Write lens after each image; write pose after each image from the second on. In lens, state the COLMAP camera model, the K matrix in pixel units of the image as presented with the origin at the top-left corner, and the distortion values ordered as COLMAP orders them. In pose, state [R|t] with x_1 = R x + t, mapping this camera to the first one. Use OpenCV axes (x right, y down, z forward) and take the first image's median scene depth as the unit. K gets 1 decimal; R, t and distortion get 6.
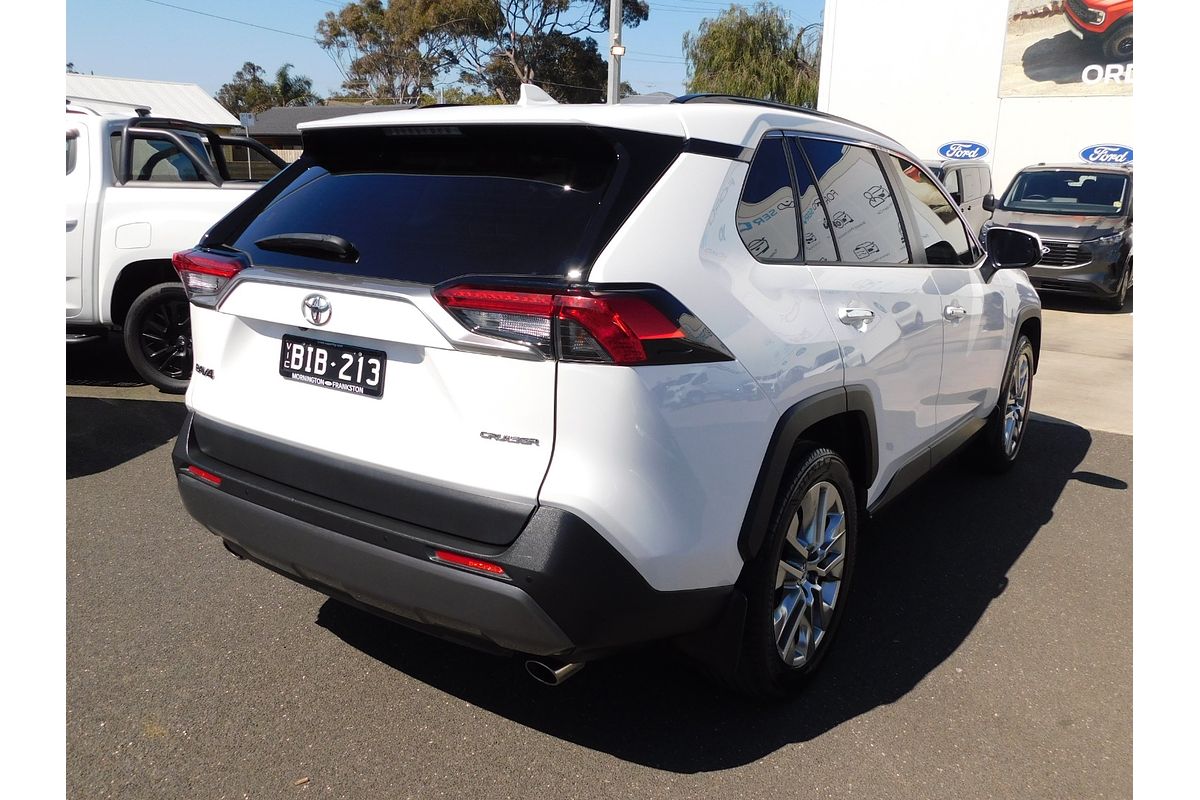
lens RADIAL K [[950.2, 0, 552.3], [0, 950.2, 397.8], [0, 0, 1]] dist [-0.001867, 0.000731]
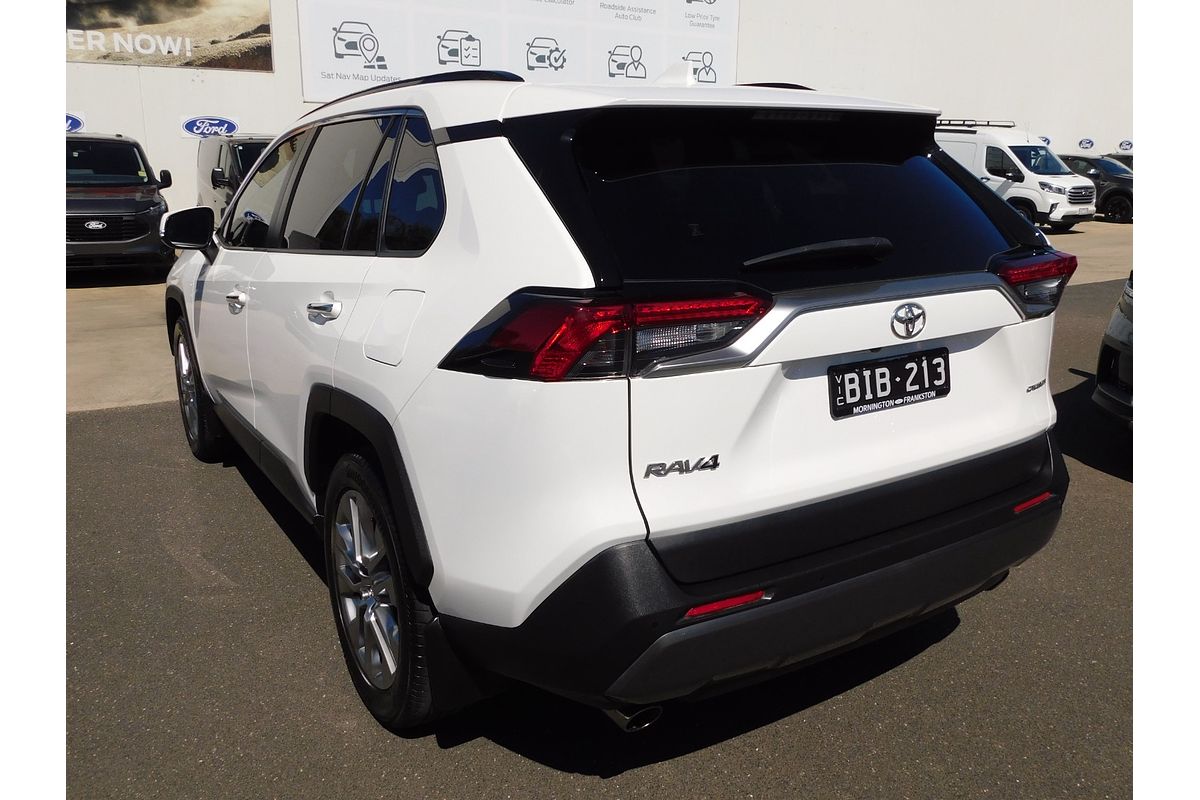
lens RADIAL K [[979.7, 0, 600.0], [0, 979.7, 400.0], [0, 0, 1]] dist [-0.005951, 0.008133]
pose [[0.335481, -0.251801, 0.907771, -1.142999], [0.225223, 0.957110, 0.182252, -0.242852], [-0.914728, 0.143309, 0.377803, 0.889854]]
